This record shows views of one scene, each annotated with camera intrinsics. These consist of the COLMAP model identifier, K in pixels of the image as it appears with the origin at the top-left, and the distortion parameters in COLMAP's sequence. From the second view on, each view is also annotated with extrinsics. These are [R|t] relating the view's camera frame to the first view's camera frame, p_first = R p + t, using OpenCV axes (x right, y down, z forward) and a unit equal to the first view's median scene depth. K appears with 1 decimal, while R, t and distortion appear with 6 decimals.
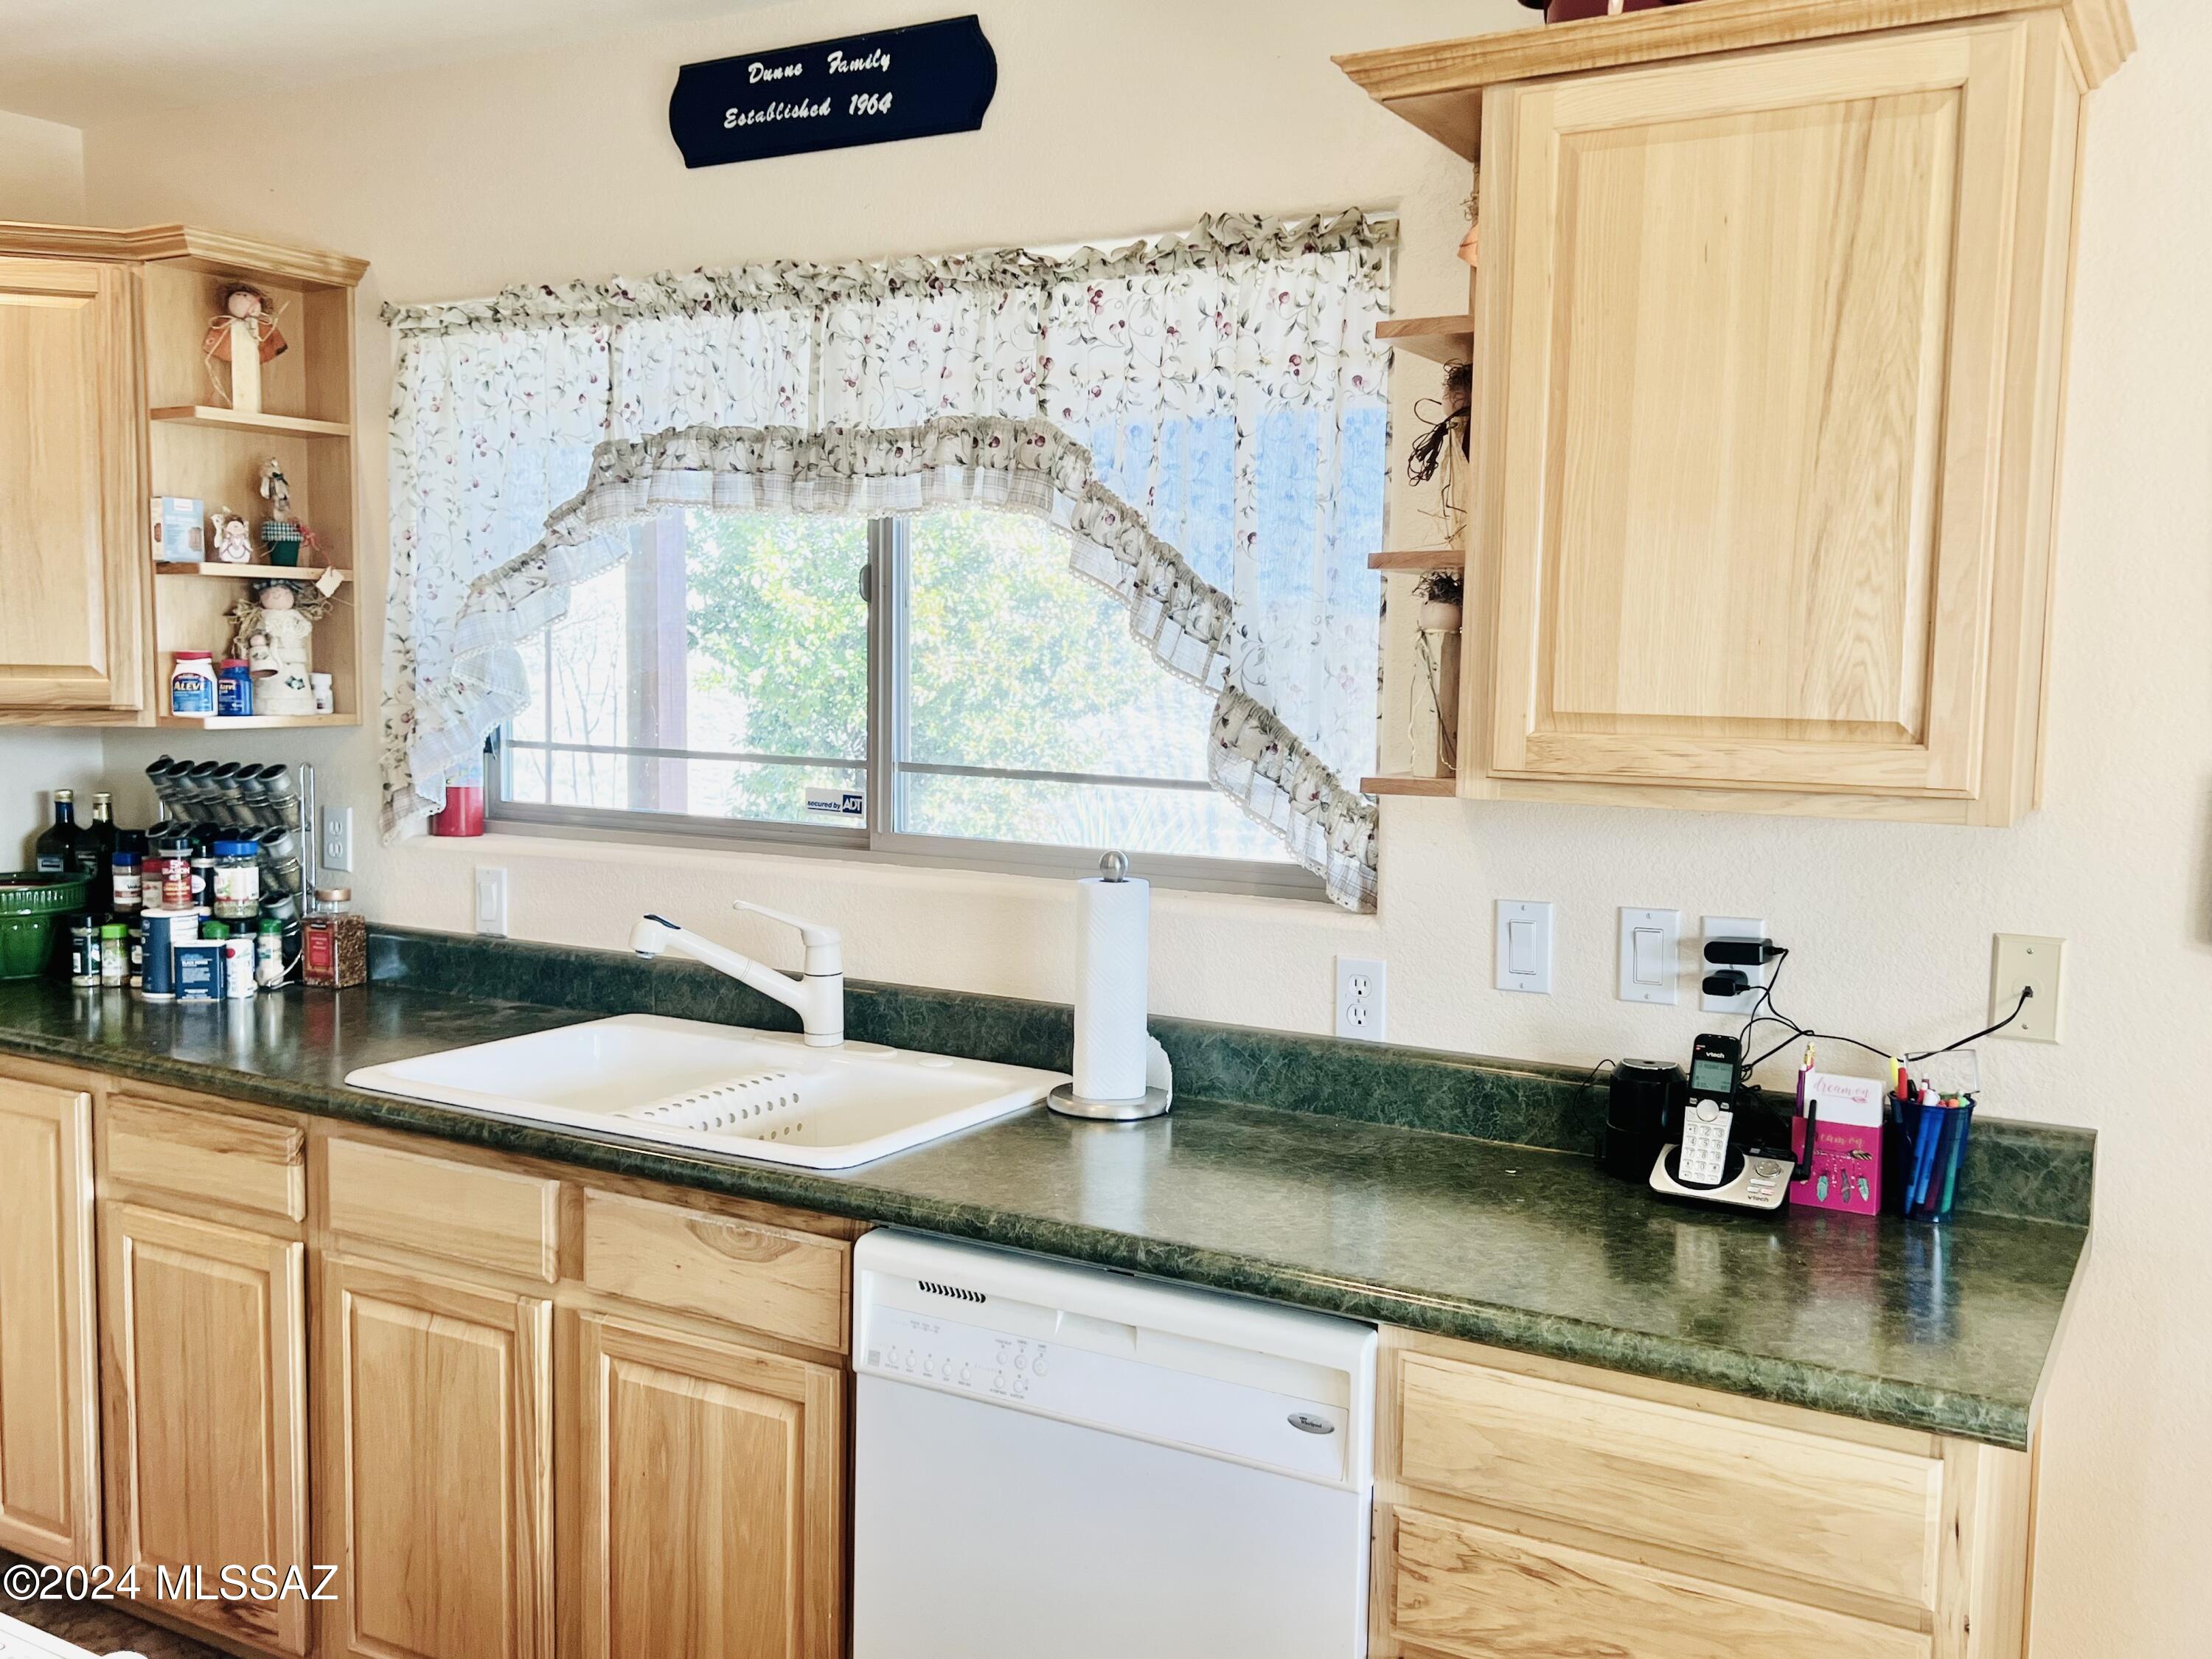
lens RADIAL K [[1958.0, 0, 1106.0], [0, 1958.0, 829.5], [0, 0, 1]] dist [0.089182, 0.001518]
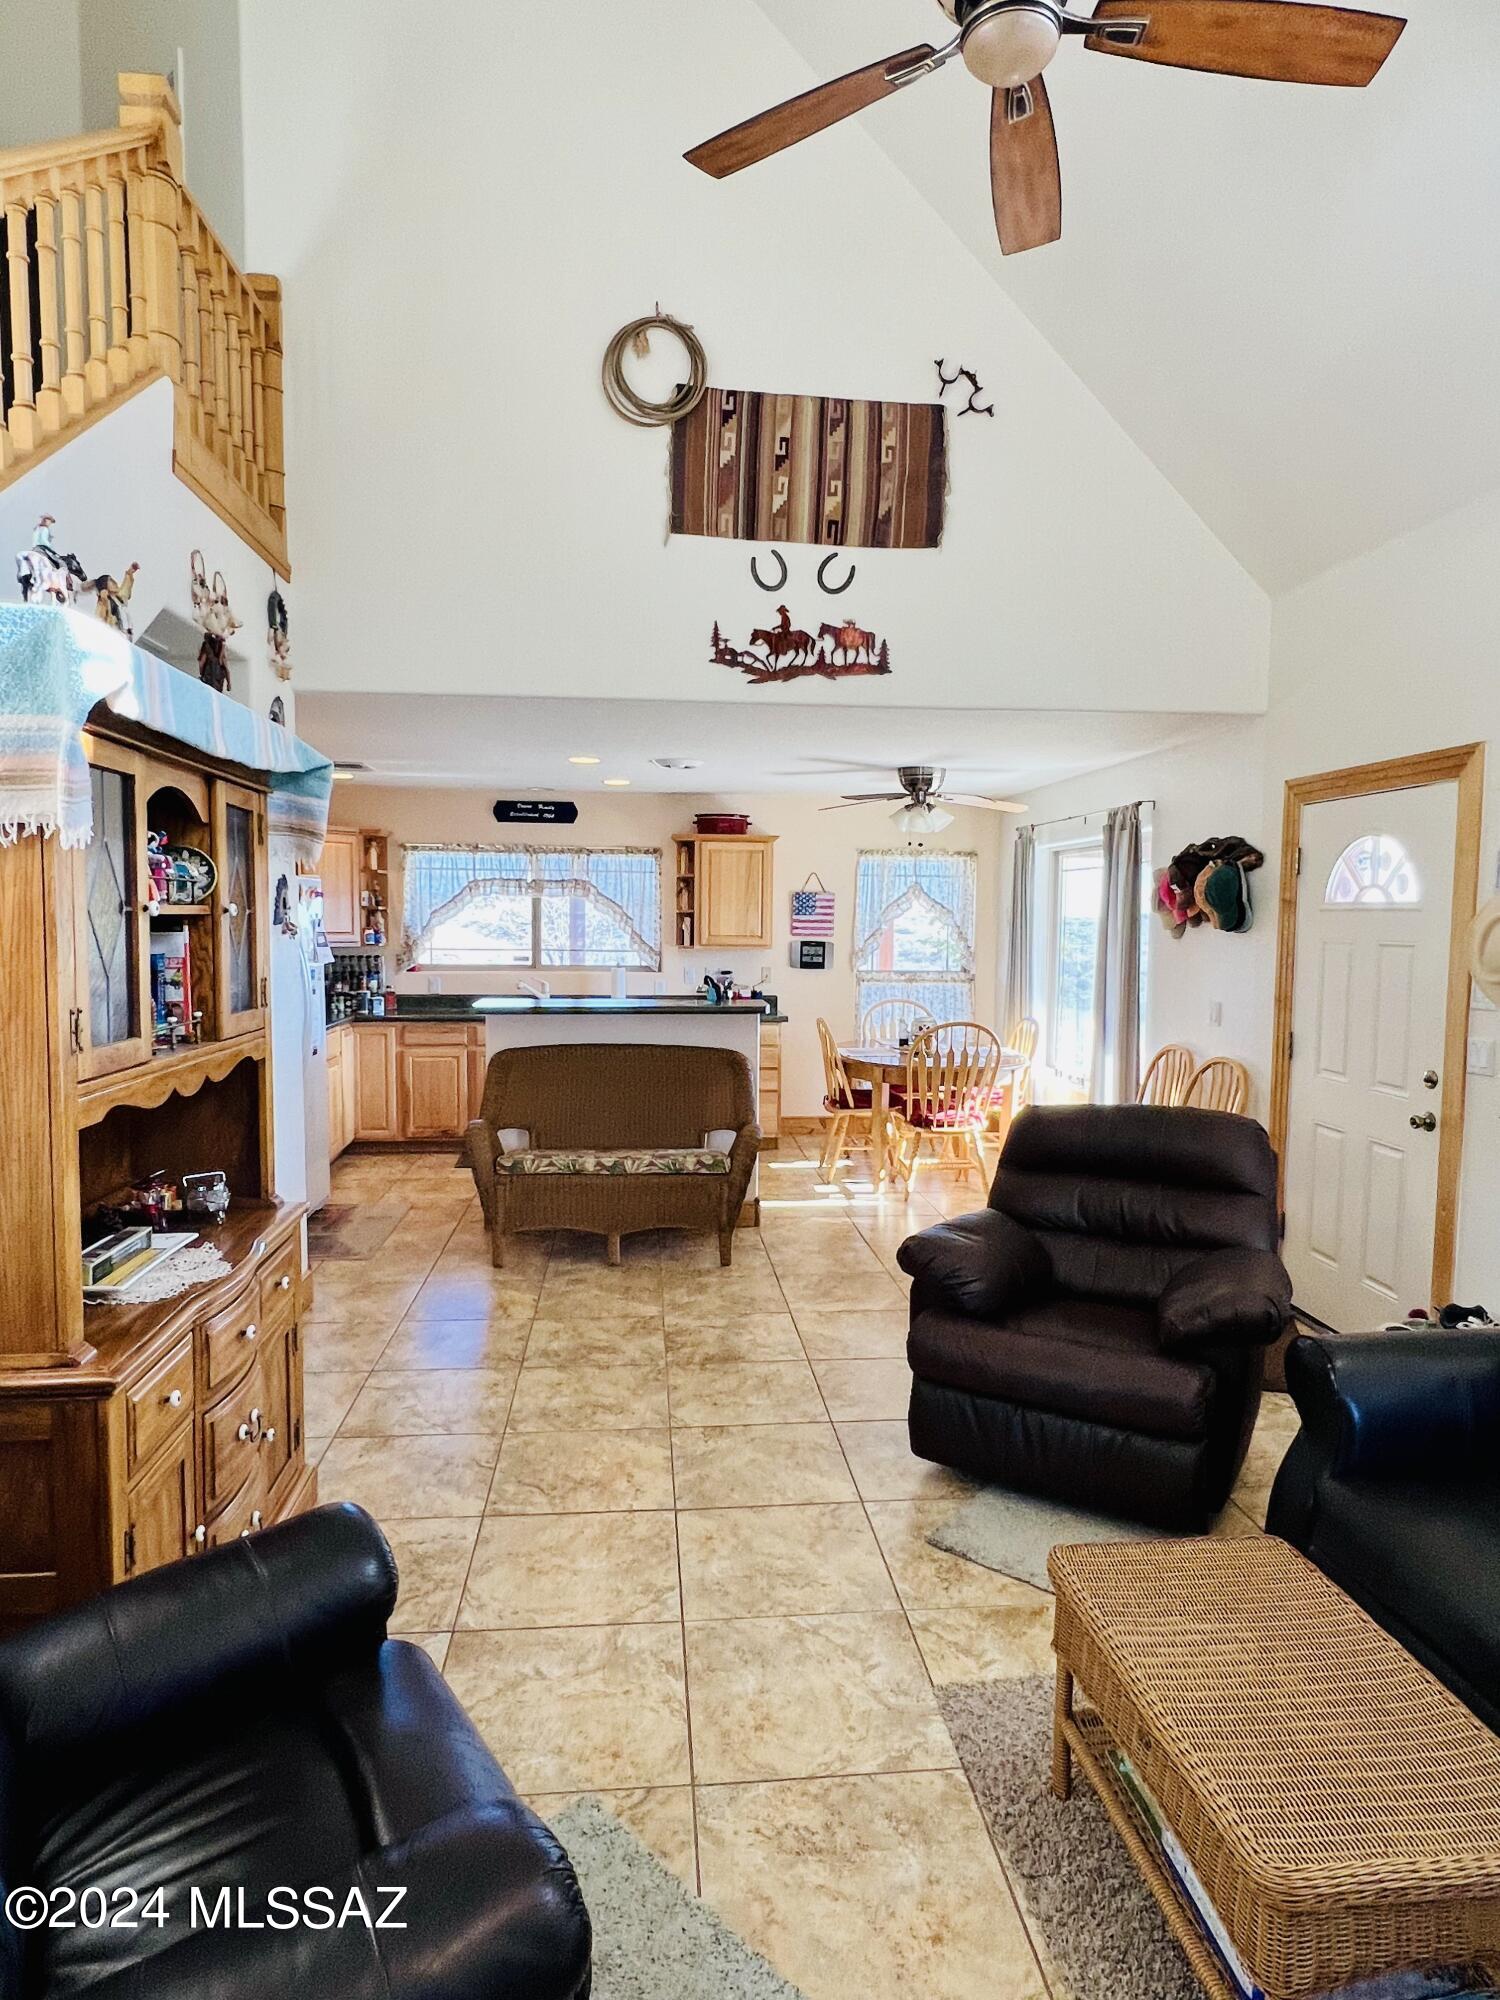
lens RADIAL K [[1171.9, 0, 750.0], [0, 1171.9, 1000.0], [0, 0, 1]] dist [0.000550, 0.000288]
pose [[0.812240, -0.047755, 0.581365, -1.418258], [0.055907, 0.998428, 0.003905, 0.108927], [-0.580638, 0.029330, 0.813633, -1.636411]]
